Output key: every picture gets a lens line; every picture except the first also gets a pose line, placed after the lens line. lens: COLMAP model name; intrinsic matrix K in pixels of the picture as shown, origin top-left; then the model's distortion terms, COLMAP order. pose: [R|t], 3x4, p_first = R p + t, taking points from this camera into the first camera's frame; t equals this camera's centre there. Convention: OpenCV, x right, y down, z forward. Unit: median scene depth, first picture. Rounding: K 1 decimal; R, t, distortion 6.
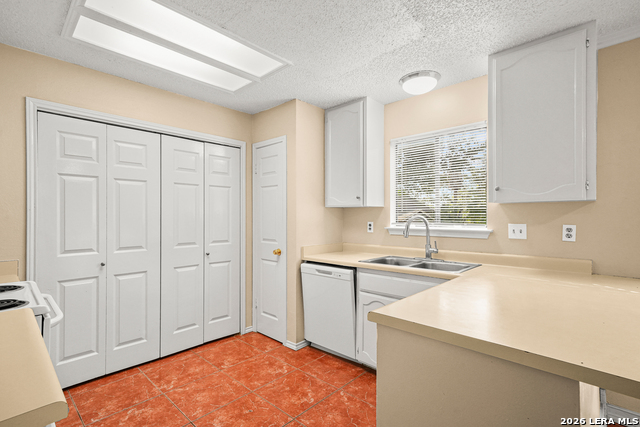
lens RADIAL K [[303.4, 0, 318.5], [0, 303.4, 214.7], [0, 0, 1]] dist [0.013743, 0.000177]
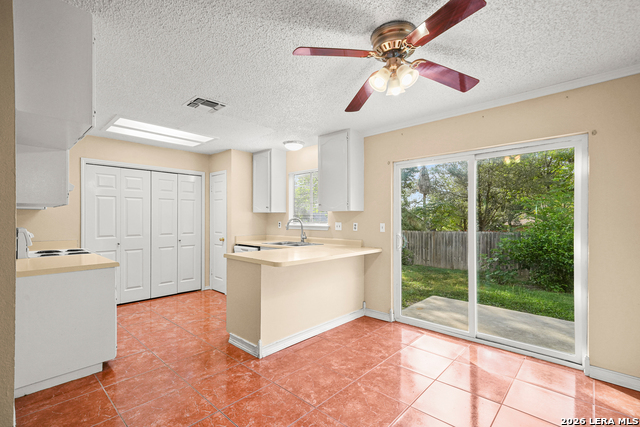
lens RADIAL K [[294.7, 0, 321.0], [0, 294.7, 219.4], [0, 0, 1]] dist [0.005251, 0.000357]
pose [[0.999881, 0.003068, 0.015149, 0.406315], [-0.003172, 0.999972, 0.006829, -0.000639], [-0.015127, -0.006876, 0.999862, -0.665658]]
